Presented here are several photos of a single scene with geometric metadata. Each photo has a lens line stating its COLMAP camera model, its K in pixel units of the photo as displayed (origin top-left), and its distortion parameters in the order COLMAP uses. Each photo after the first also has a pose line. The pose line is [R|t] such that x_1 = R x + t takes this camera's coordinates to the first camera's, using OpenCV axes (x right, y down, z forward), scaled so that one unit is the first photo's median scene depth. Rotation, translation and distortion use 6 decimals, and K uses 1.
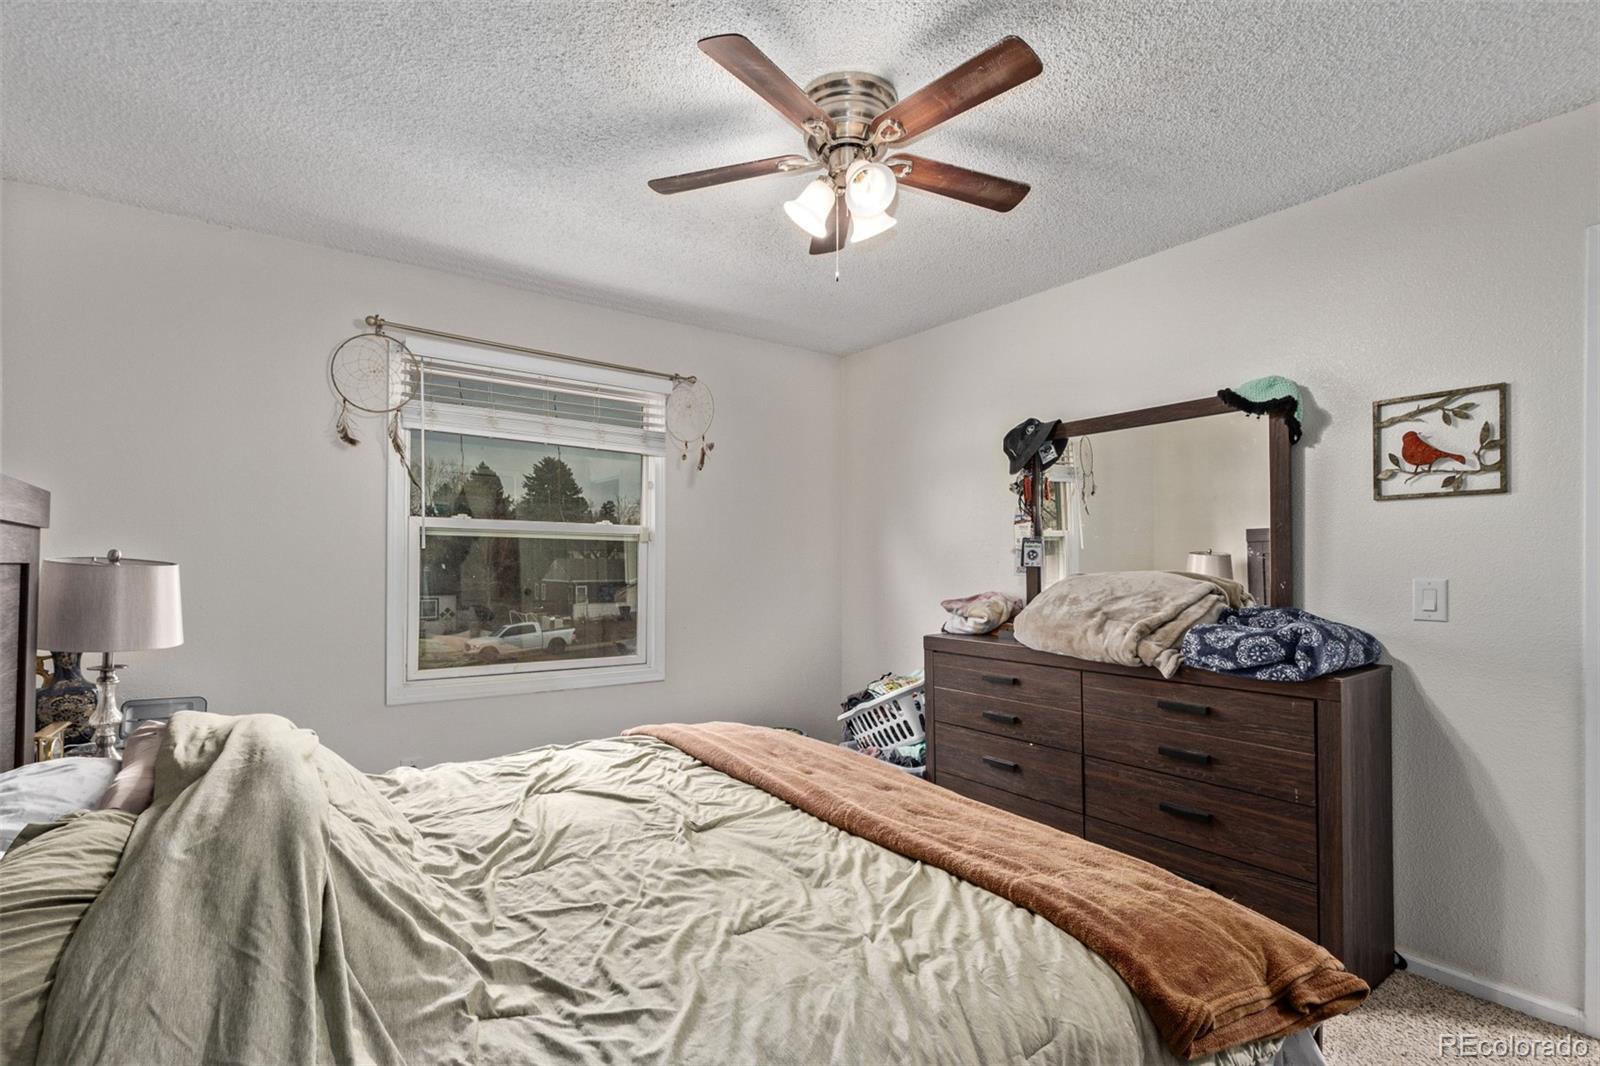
lens RADIAL K [[751.2, 0, 801.2], [0, 751.2, 549.9], [0, 0, 1]] dist [0.000920, 0.000074]
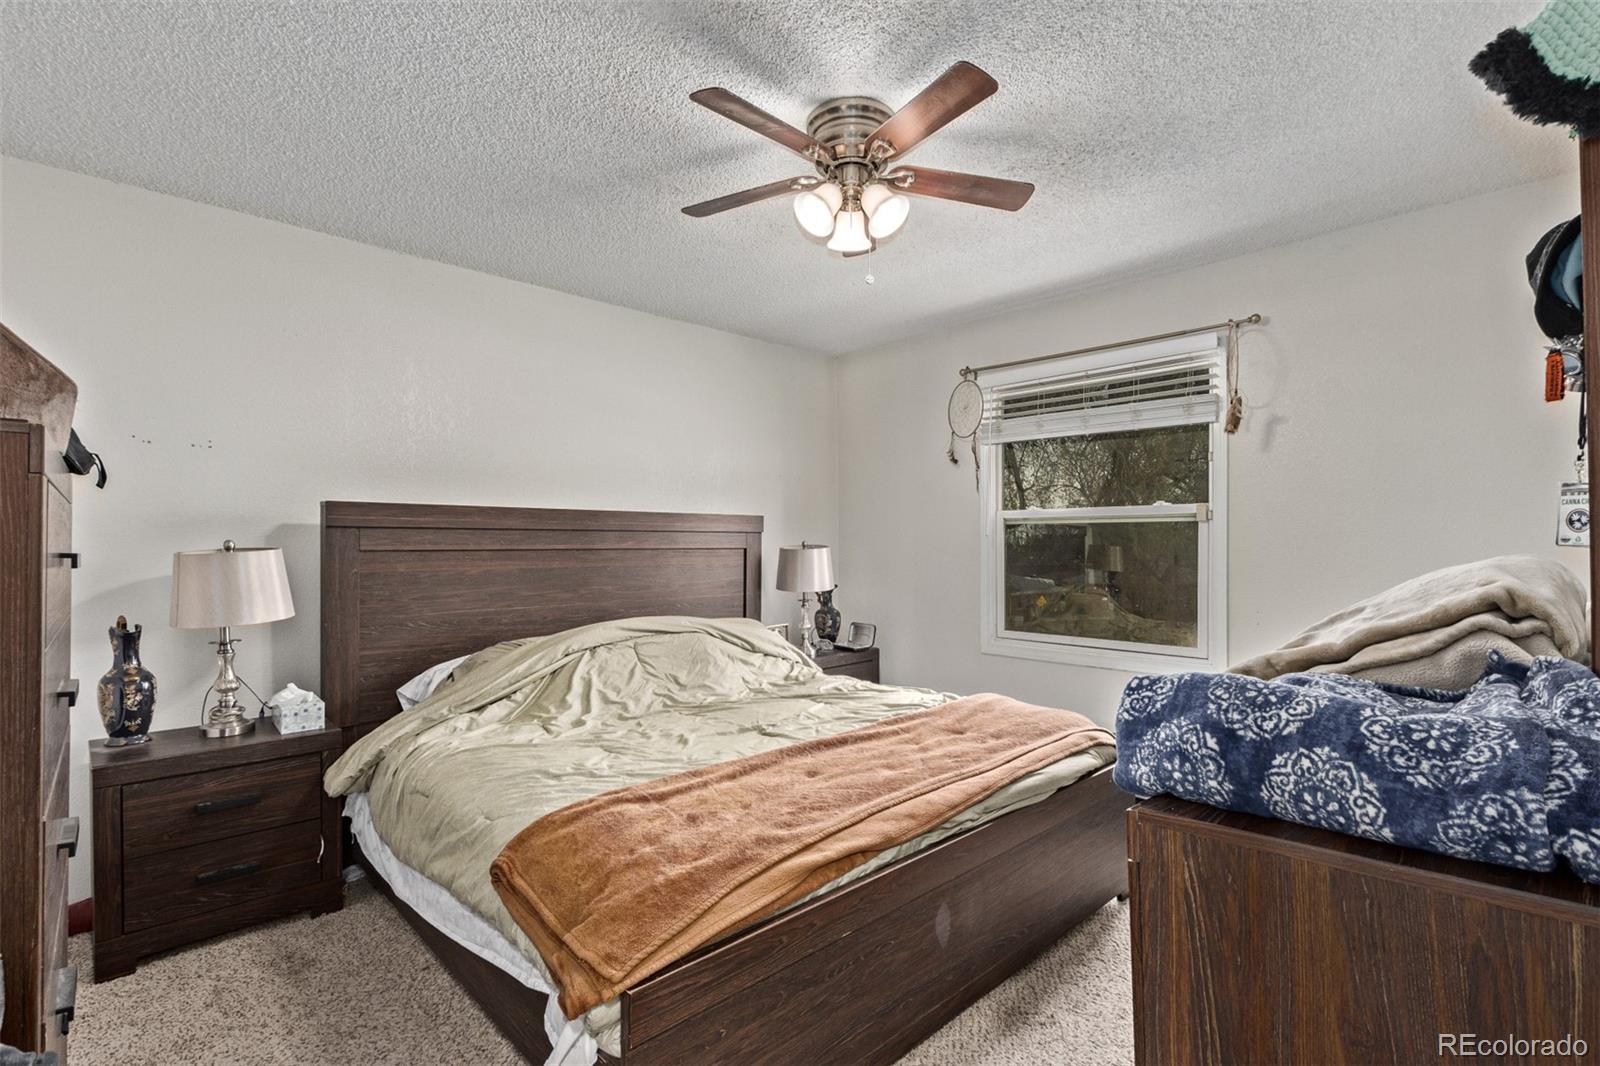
lens RADIAL K [[733.3, 0, 800.5], [0, 733.3, 541.7], [0, 0, 1]] dist [0.000808, 0.000312]
pose [[0.133233, -0.009211, -0.991042, 0.575664], [0.017855, 0.999817, -0.006892, 0.009564], [0.990924, -0.016777, 0.133373, 0.410769]]
